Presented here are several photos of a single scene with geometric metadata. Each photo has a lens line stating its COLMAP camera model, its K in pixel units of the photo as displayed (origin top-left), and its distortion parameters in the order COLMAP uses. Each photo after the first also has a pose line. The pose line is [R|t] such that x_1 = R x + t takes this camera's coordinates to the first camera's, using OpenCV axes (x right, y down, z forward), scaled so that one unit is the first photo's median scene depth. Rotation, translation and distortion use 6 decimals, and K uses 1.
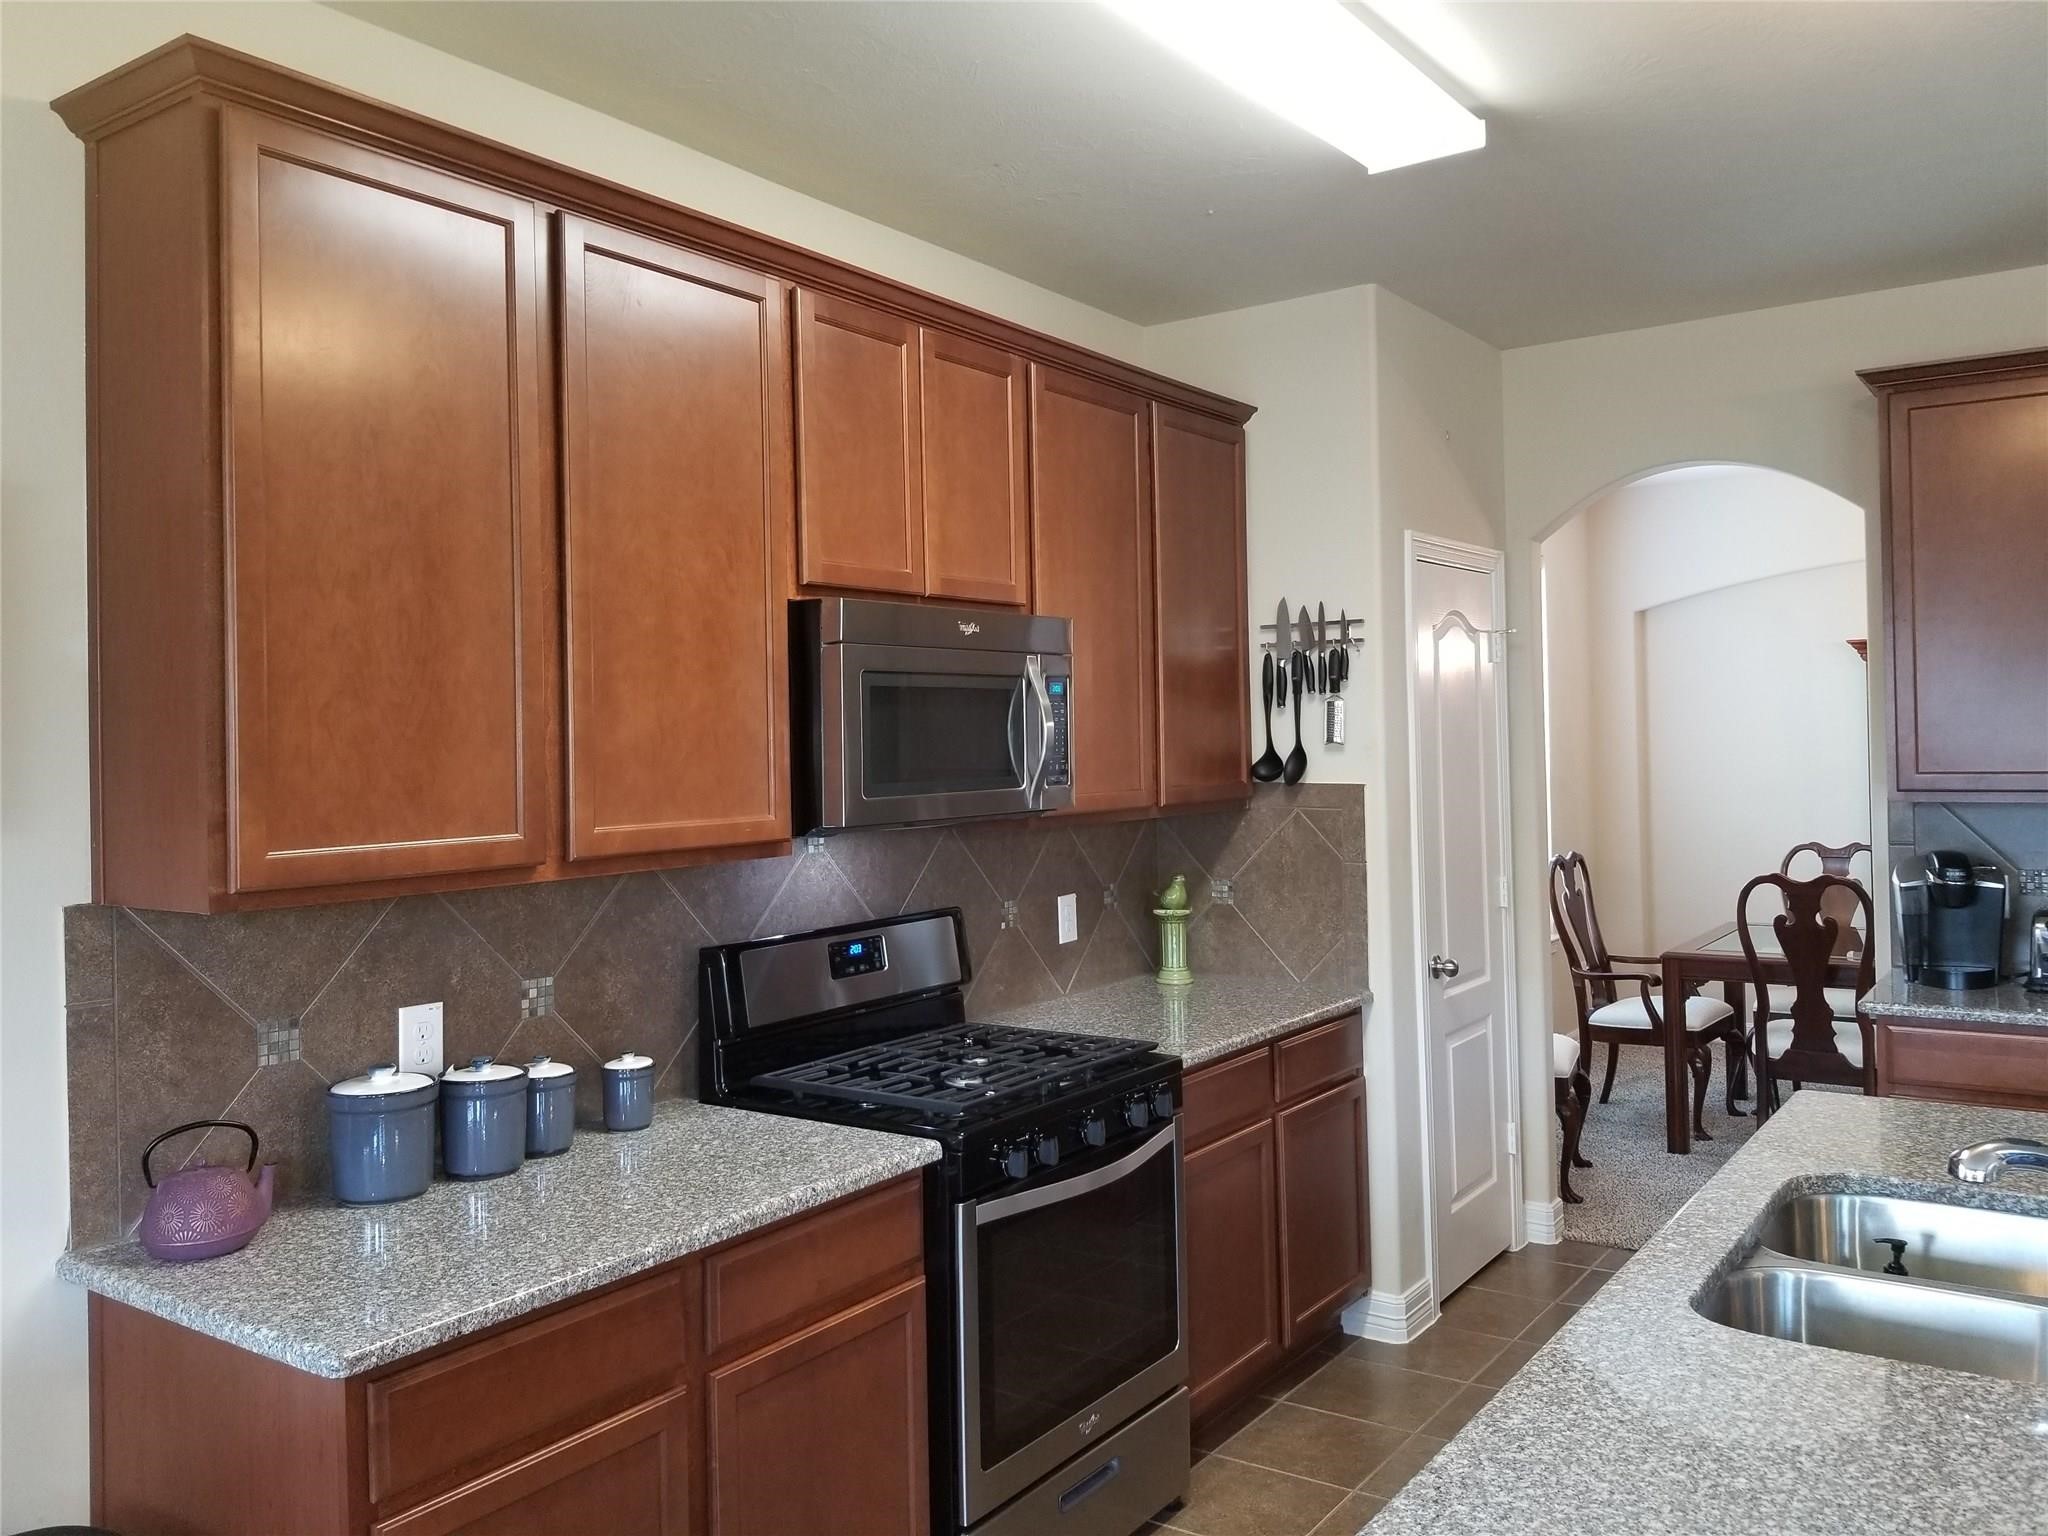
lens RADIAL K [[1587.9, 0, 1019.6], [0, 1587.9, 724.0], [0, 0, 1]] dist [0.100850, -0.188412]
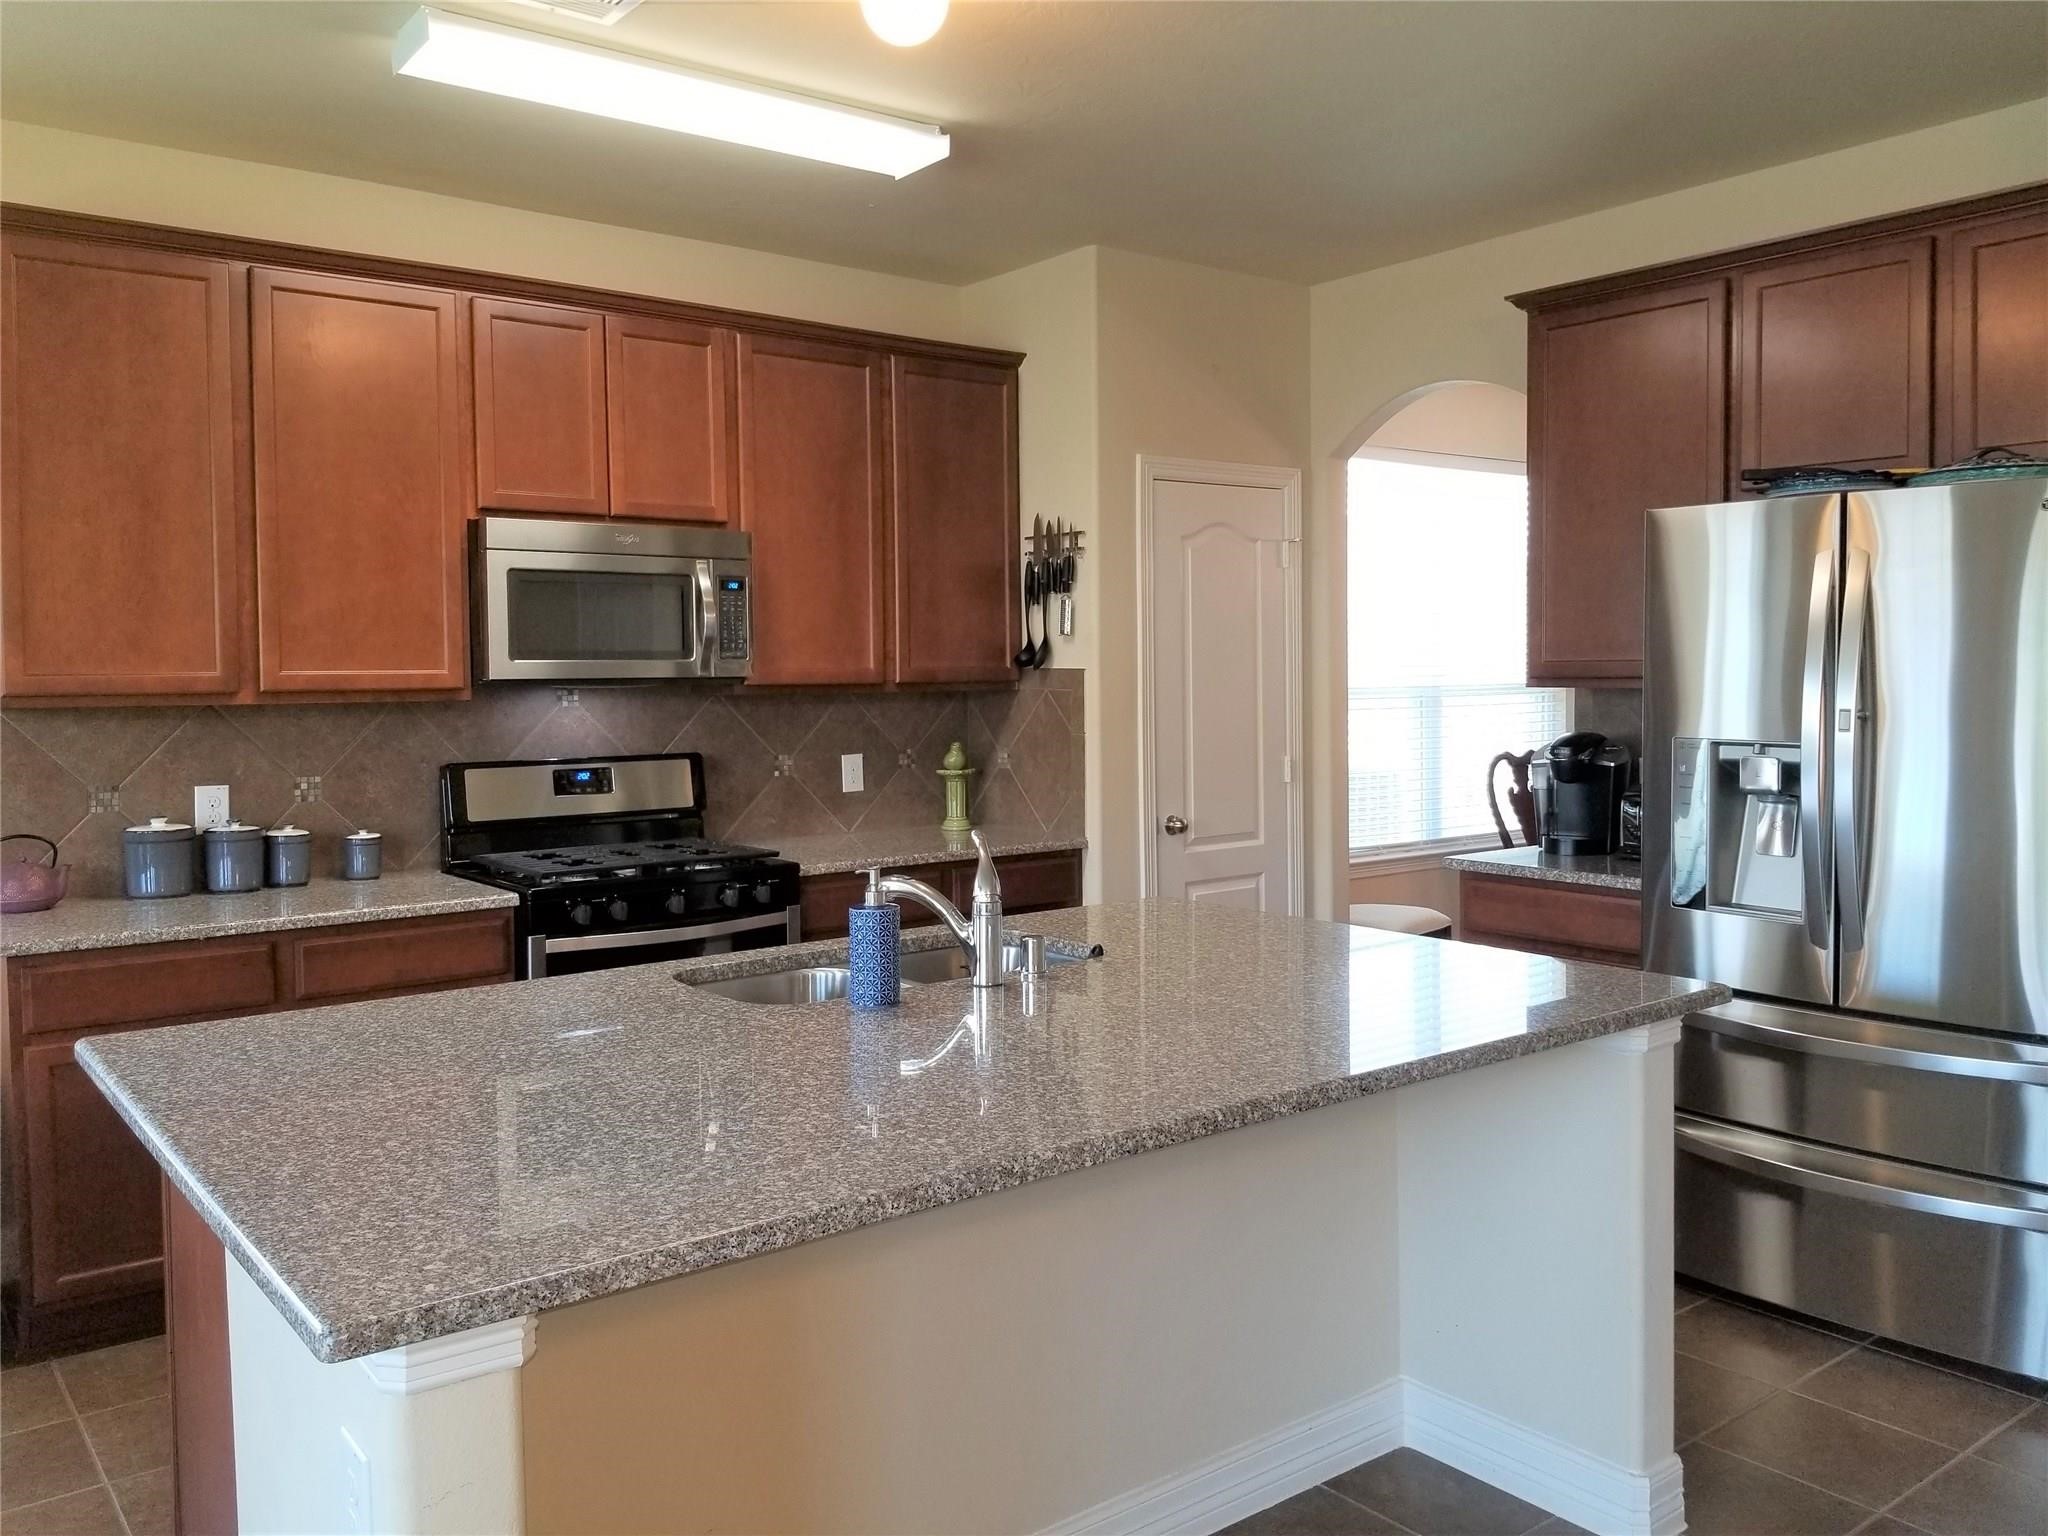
lens RADIAL K [[1561.8, 0, 1019.2], [0, 1561.8, 746.8], [0, 0, 1]] dist [0.022179, -0.009240]
pose [[0.956688, 0.024055, -0.290121, 0.541869], [-0.006006, 0.997999, 0.062941, 0.024235], [0.291055, -0.058472, 0.954918, -0.149101]]
